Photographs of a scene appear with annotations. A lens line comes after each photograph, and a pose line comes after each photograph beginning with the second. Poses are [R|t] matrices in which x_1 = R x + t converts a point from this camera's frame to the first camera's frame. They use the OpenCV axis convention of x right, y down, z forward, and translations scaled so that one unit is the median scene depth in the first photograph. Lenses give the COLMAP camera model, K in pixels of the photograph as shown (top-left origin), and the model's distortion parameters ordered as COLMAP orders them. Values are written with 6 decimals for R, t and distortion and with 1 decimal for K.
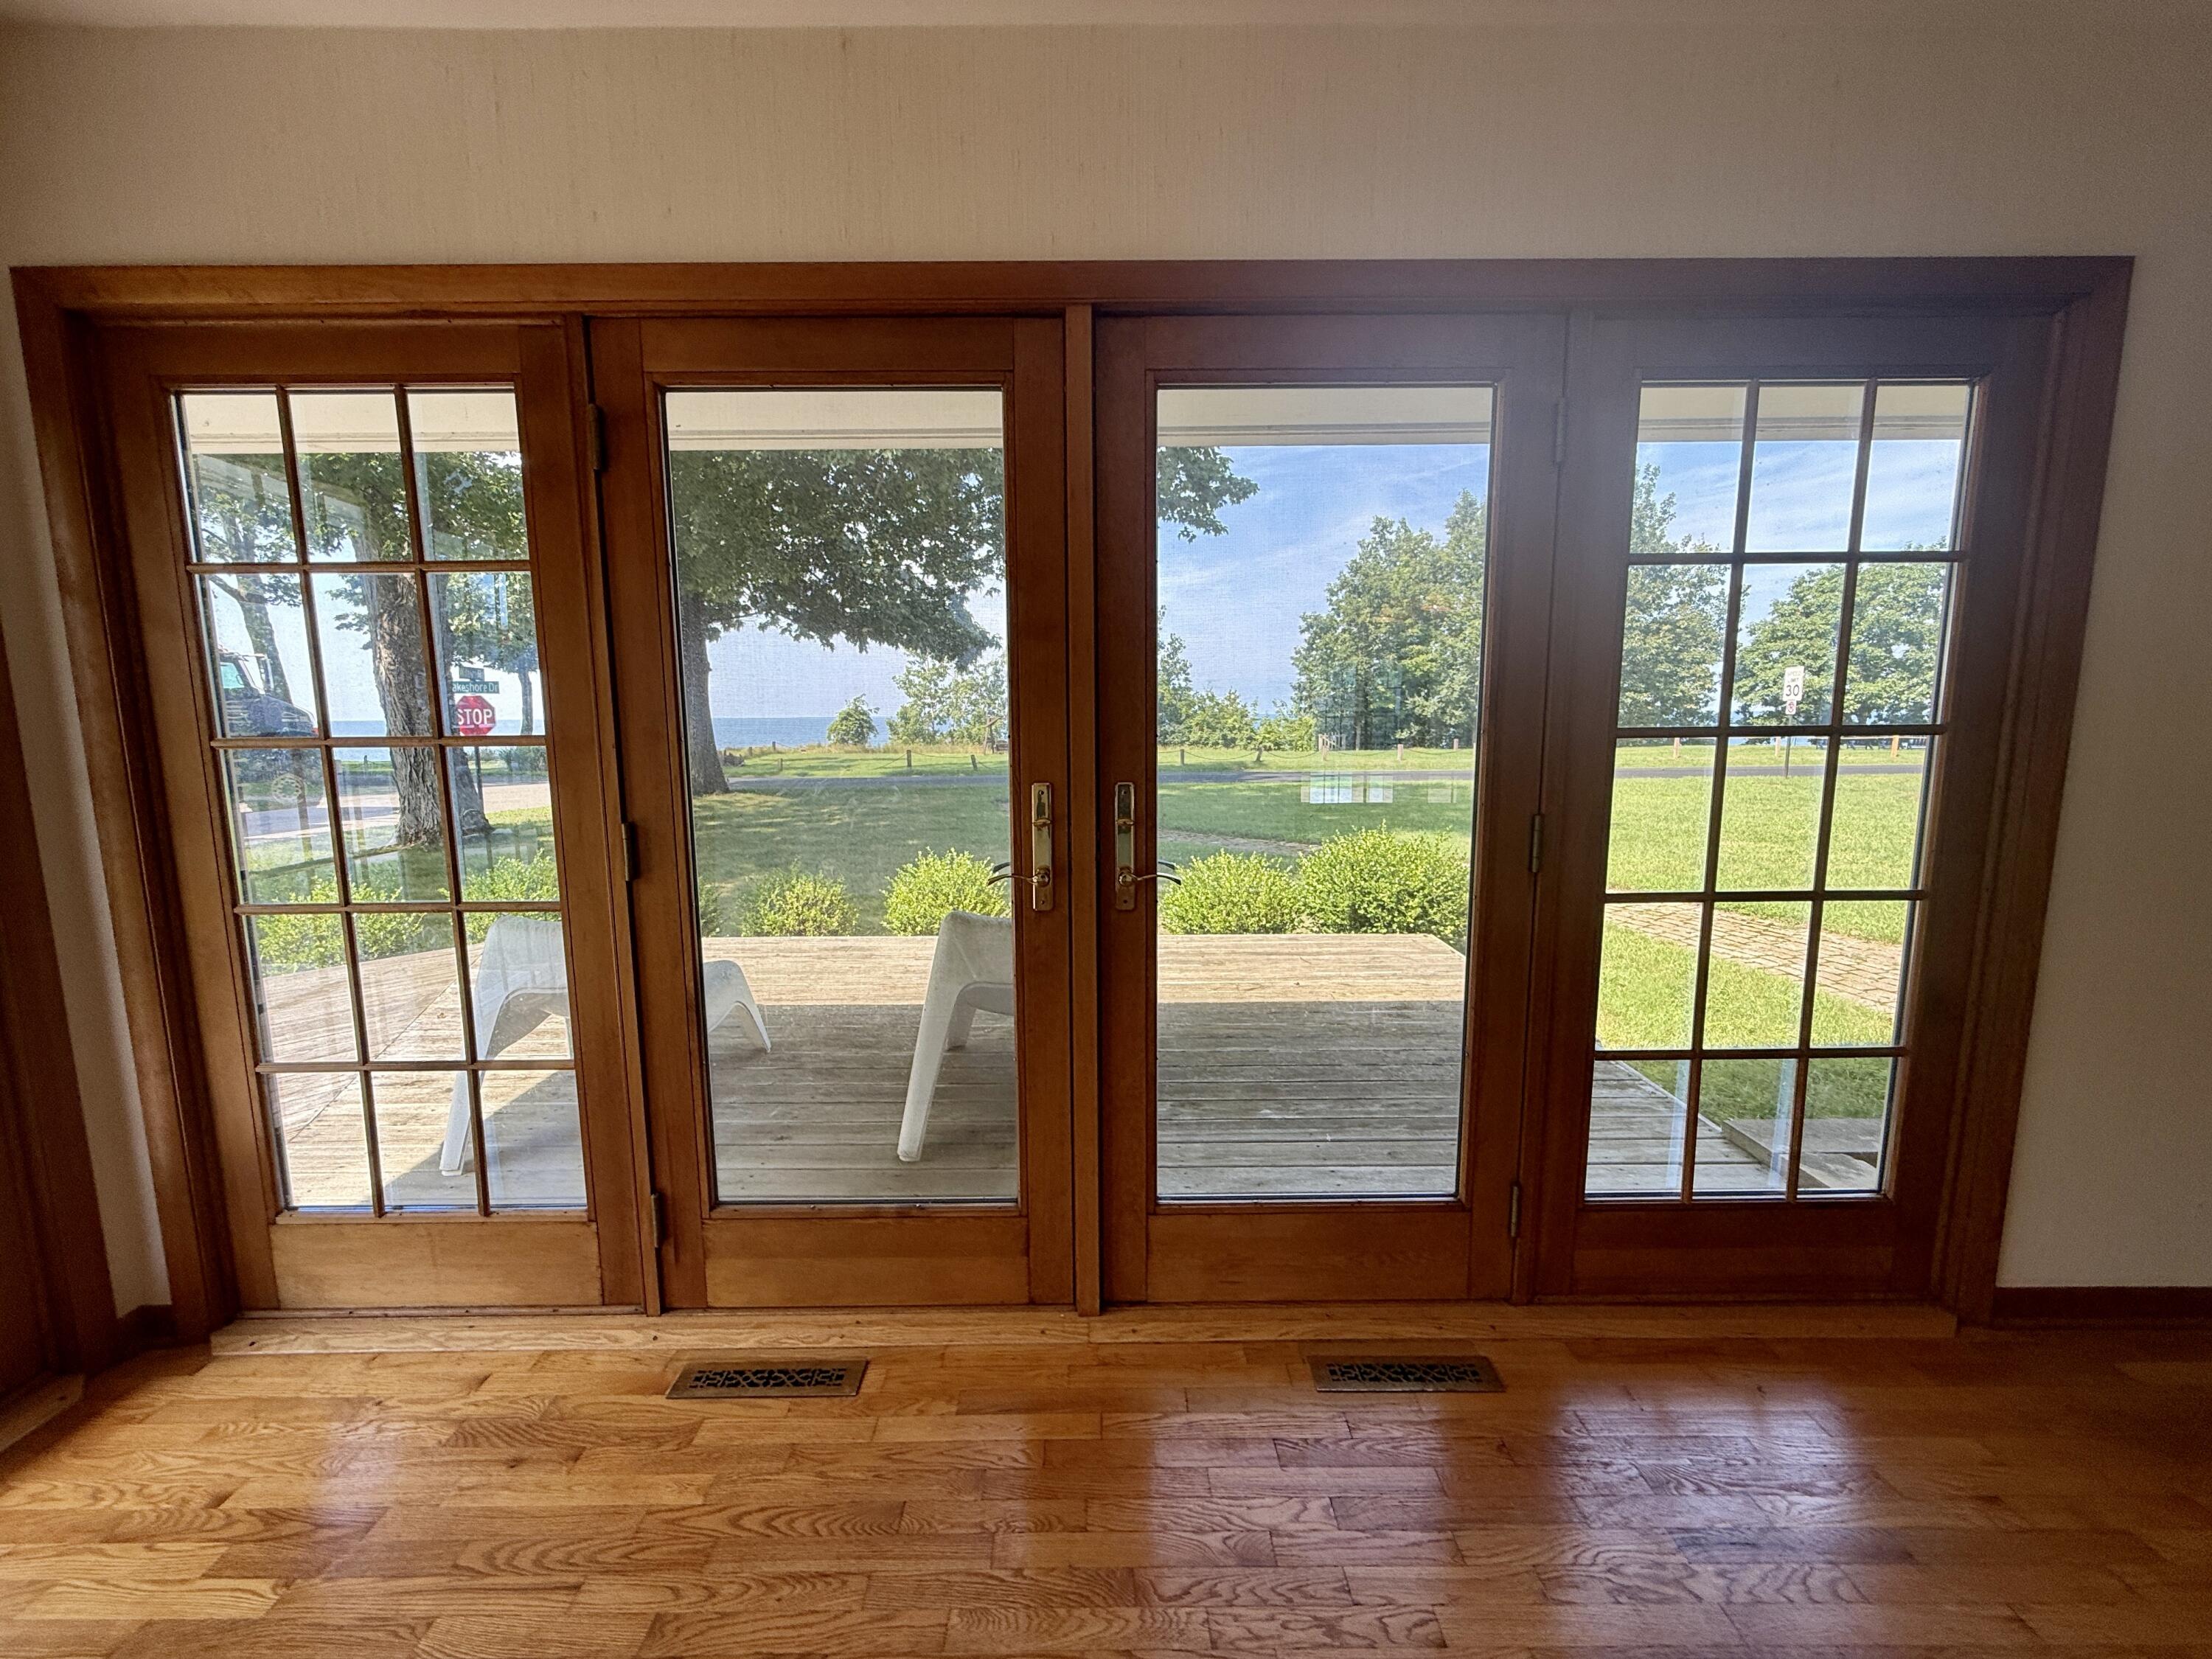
lens RADIAL K [[882.7, 0, 1101.5], [0, 882.7, 828.7], [0, 0, 1]] dist [0.001327, -0.000266]
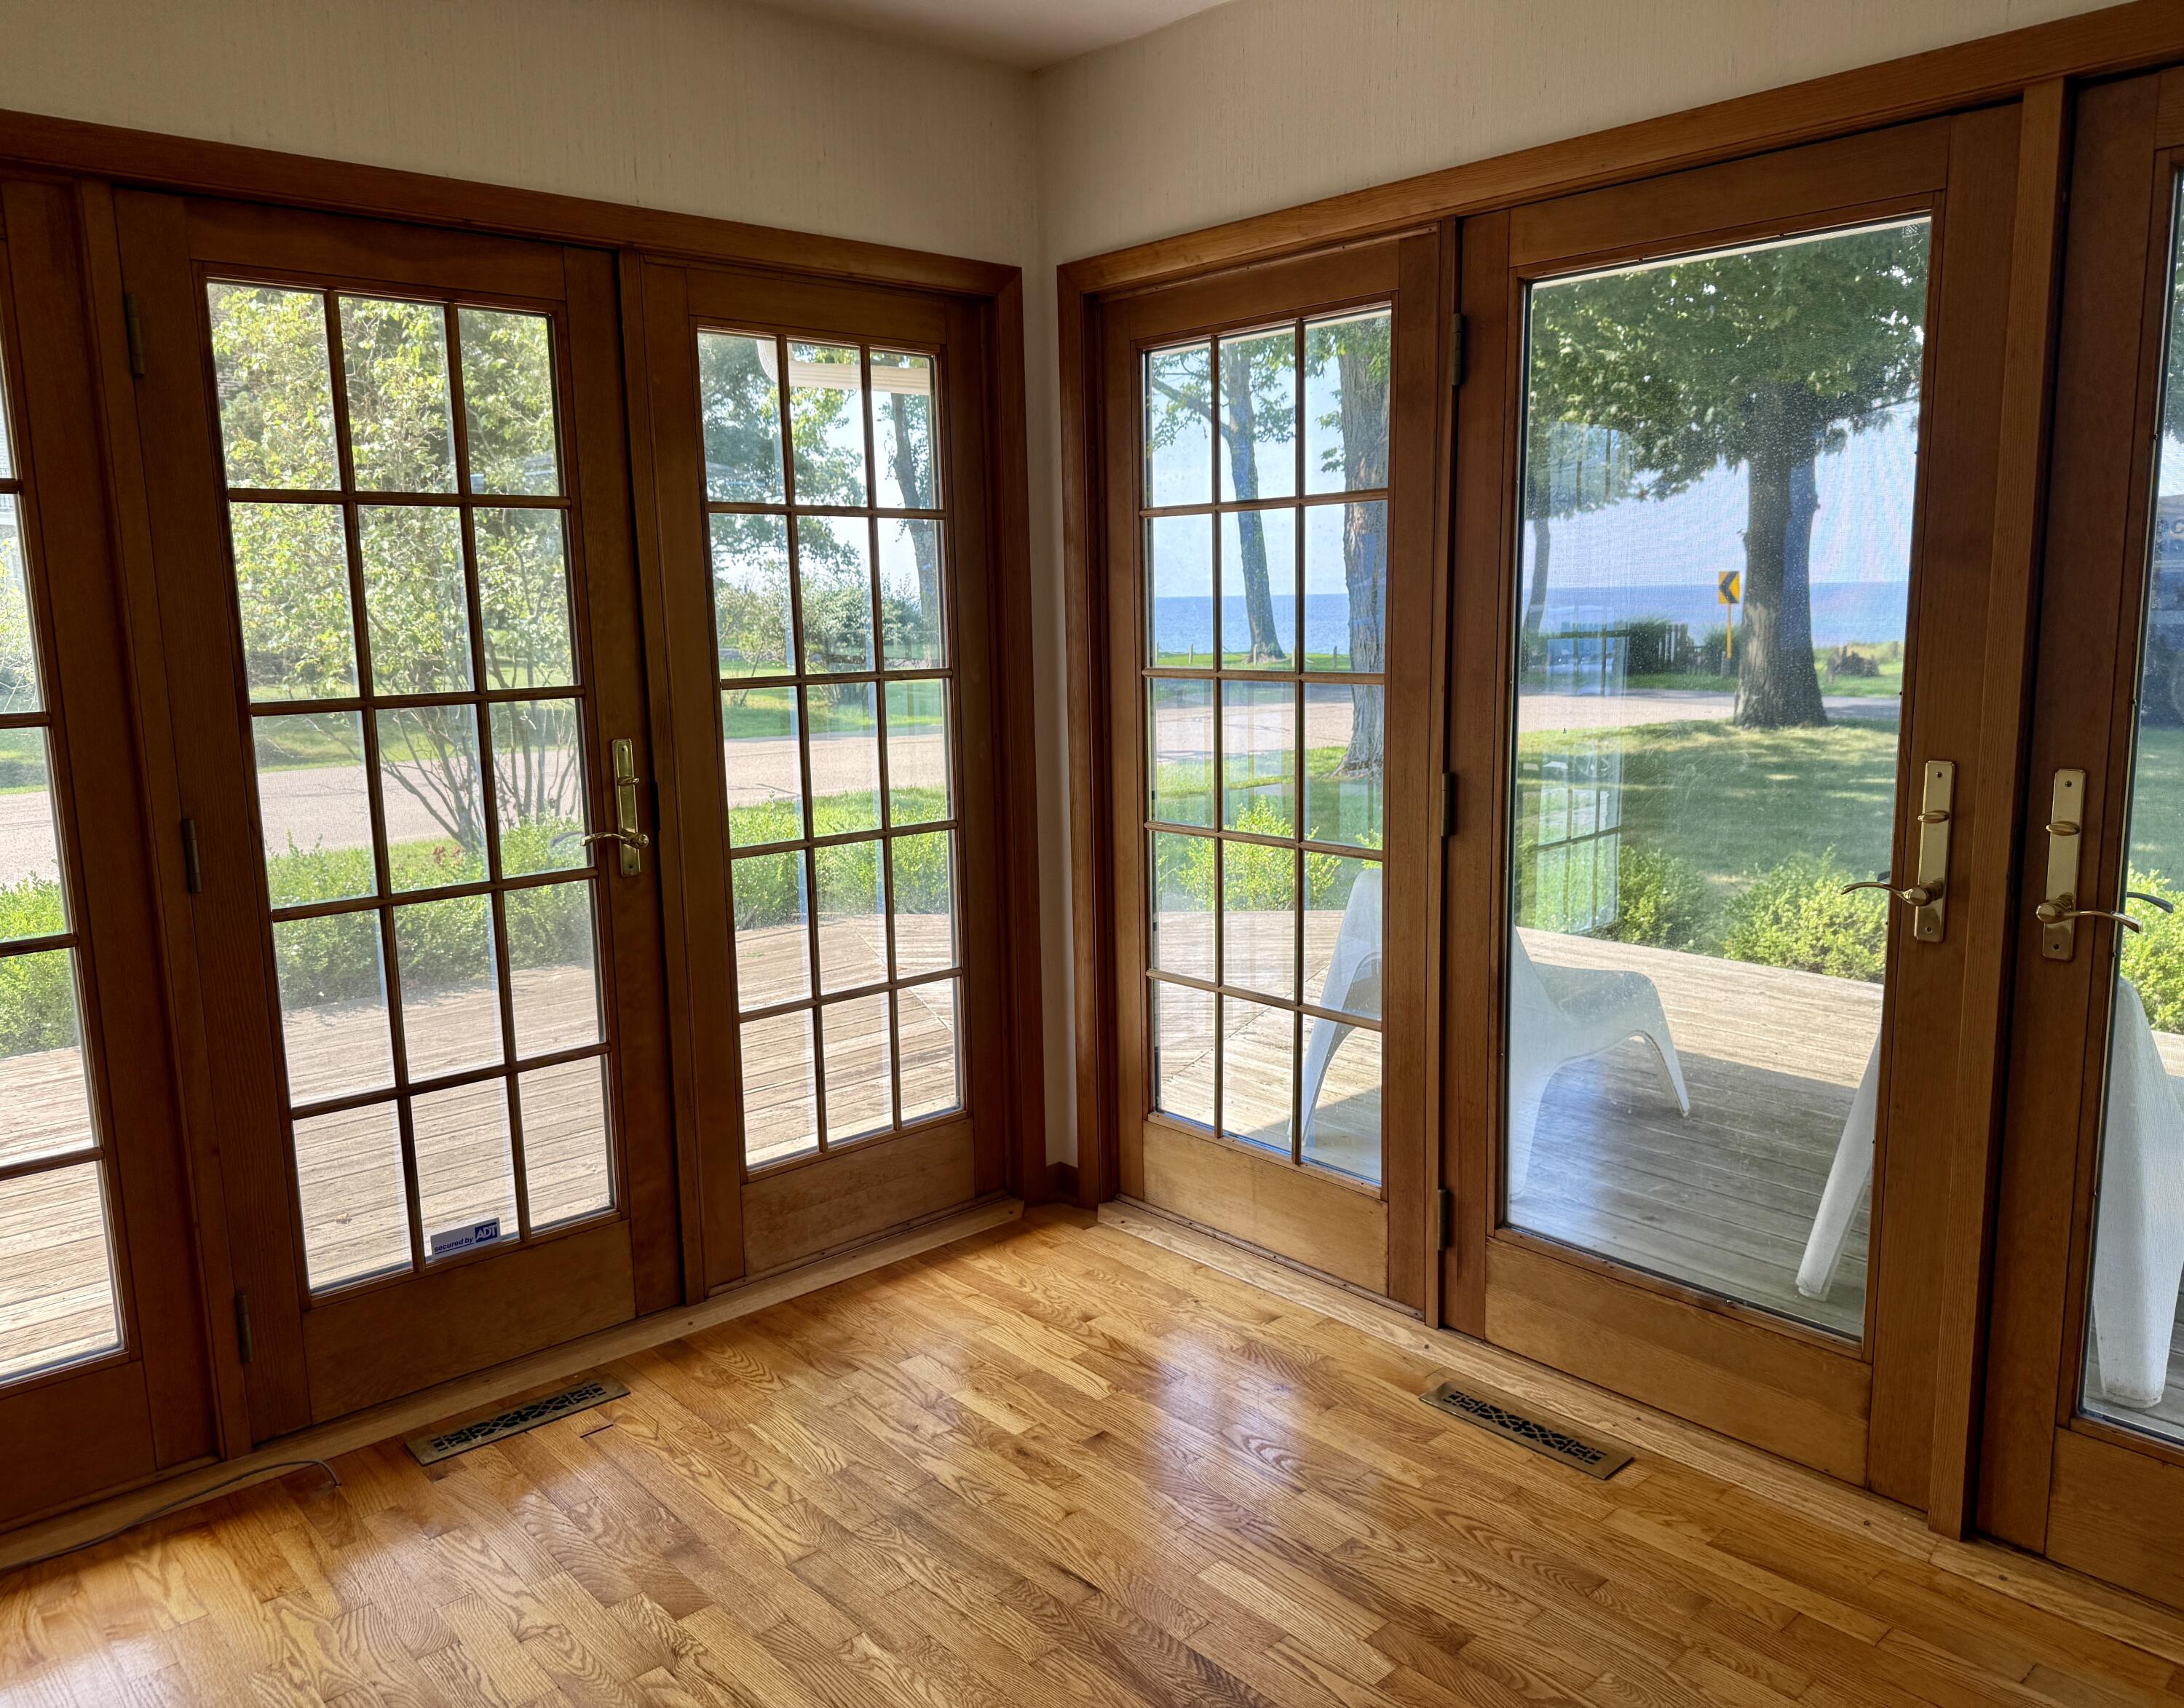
lens RADIAL K [[1593.1, 0, 1126.8], [0, 1593.1, 847.4], [0, 0, 1]] dist [0.117344, -0.173778]
pose [[0.677115, 0.111775, -0.727339, 0.417023], [-0.084515, 0.993669, 0.074024, -0.023041], [0.731008, 0.011348, 0.682275, -0.341431]]
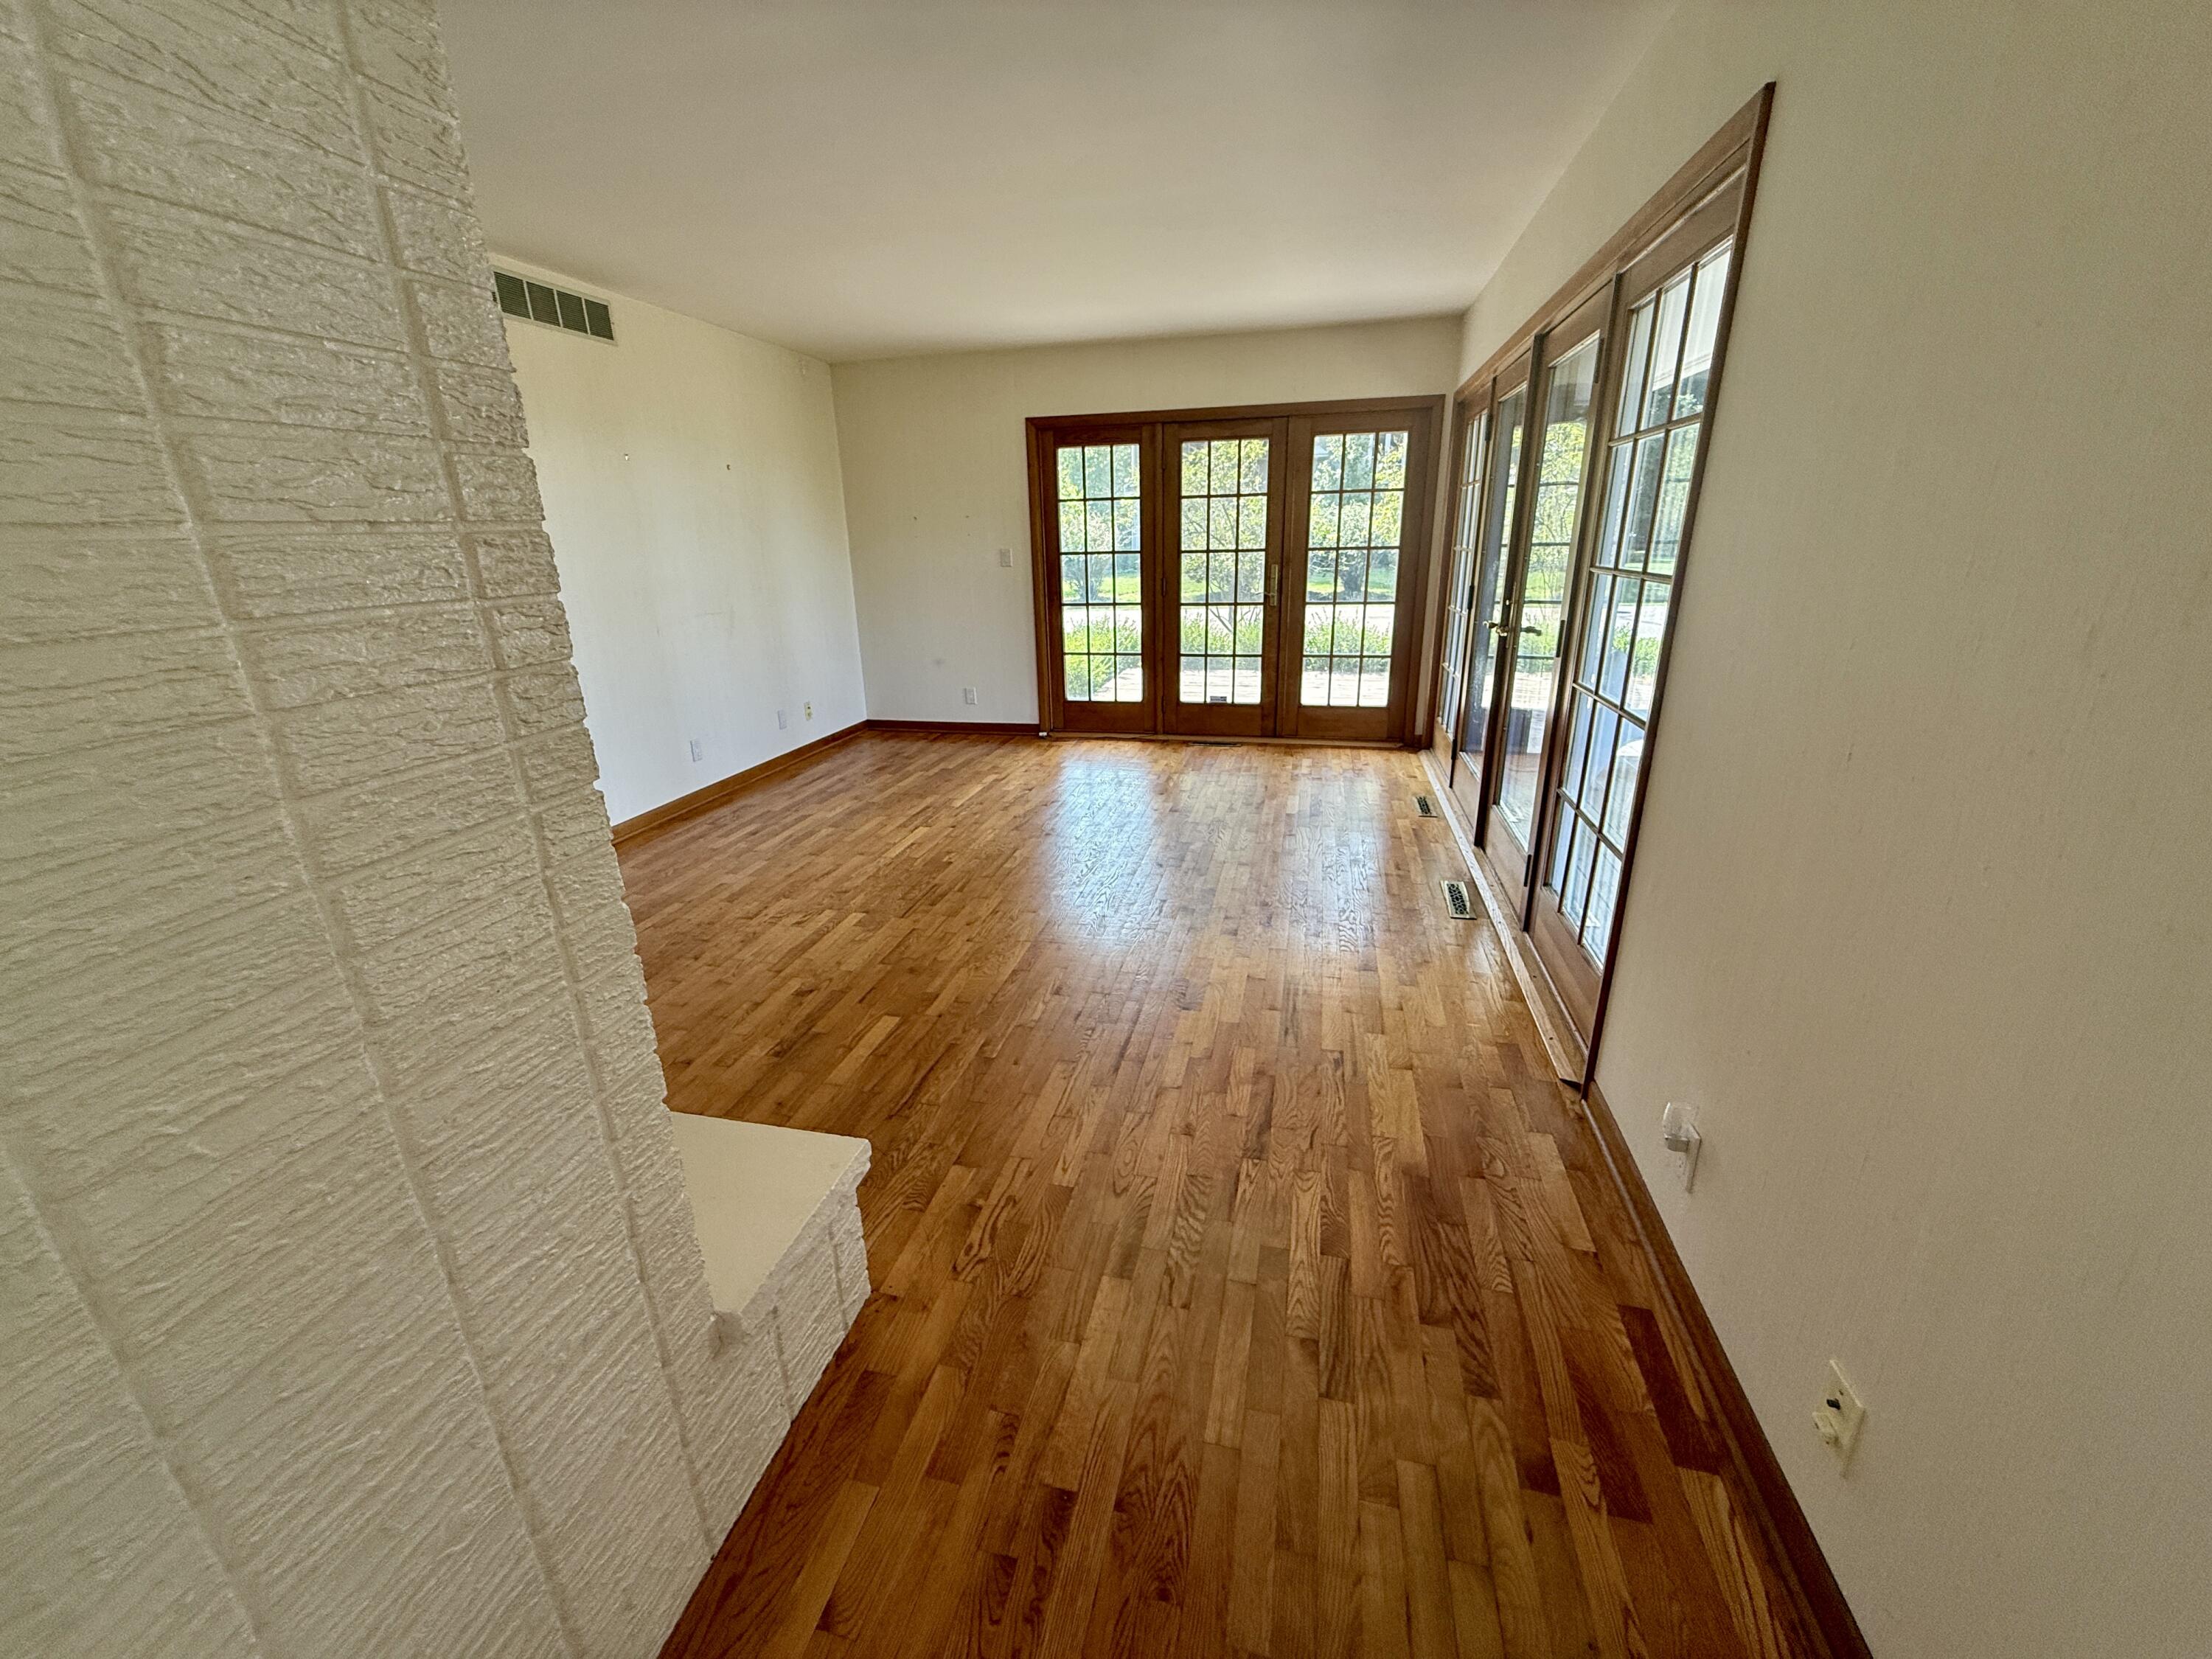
lens RADIAL K [[882.7, 0, 1101.5], [0, 882.7, 828.7], [0, 0, 1]] dist [0.001327, -0.000266]
pose [[-0.232127, 0.318901, -0.918923, 2.107509], [-0.105649, 0.930872, 0.349735, -0.123356], [0.966931, 0.178267, -0.182389, 0.517028]]
